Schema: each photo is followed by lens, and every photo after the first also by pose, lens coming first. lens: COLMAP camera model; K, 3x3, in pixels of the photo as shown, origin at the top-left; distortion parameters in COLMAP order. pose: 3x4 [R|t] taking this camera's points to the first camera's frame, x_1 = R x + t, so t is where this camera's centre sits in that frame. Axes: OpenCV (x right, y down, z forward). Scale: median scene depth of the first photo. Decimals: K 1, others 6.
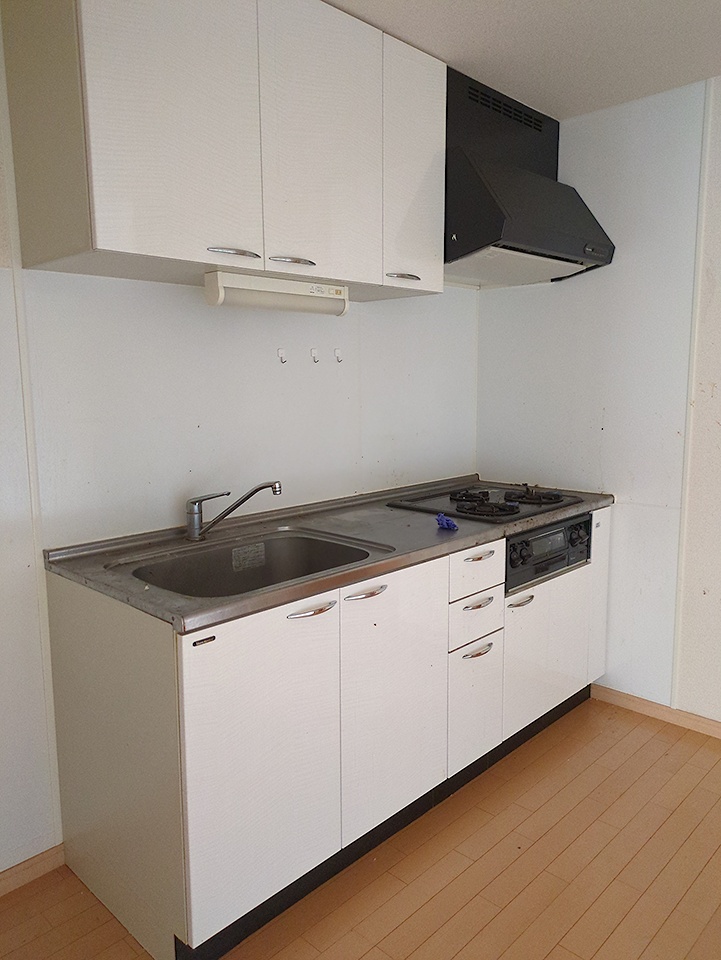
lens RADIAL K [[742.3, 0, 360.5], [0, 742.3, 480.0], [0, 0, 1]] dist [0.029224, -0.002451]
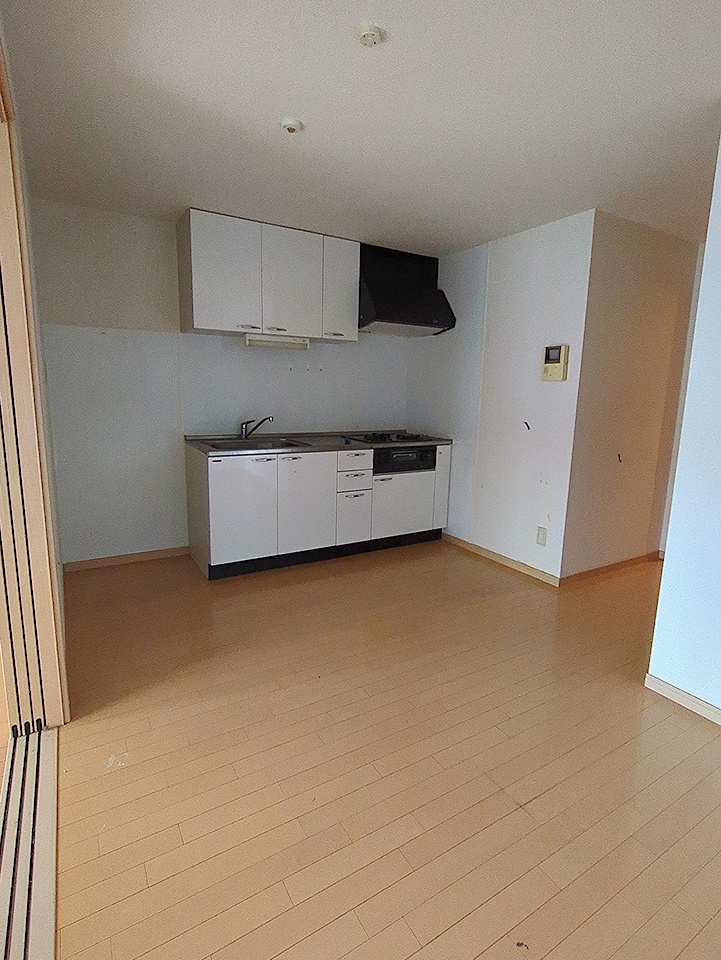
lens RADIAL K [[498.6, 0, 360.5], [0, 498.6, 480.0], [0, 0, 1]] dist [0.000238, 0.000002]
pose [[0.965765, 0.082323, -0.246009, 0.541939], [-0.071322, 0.996028, 0.053313, 0.092716], [0.249421, -0.033942, 0.967800, -0.503928]]
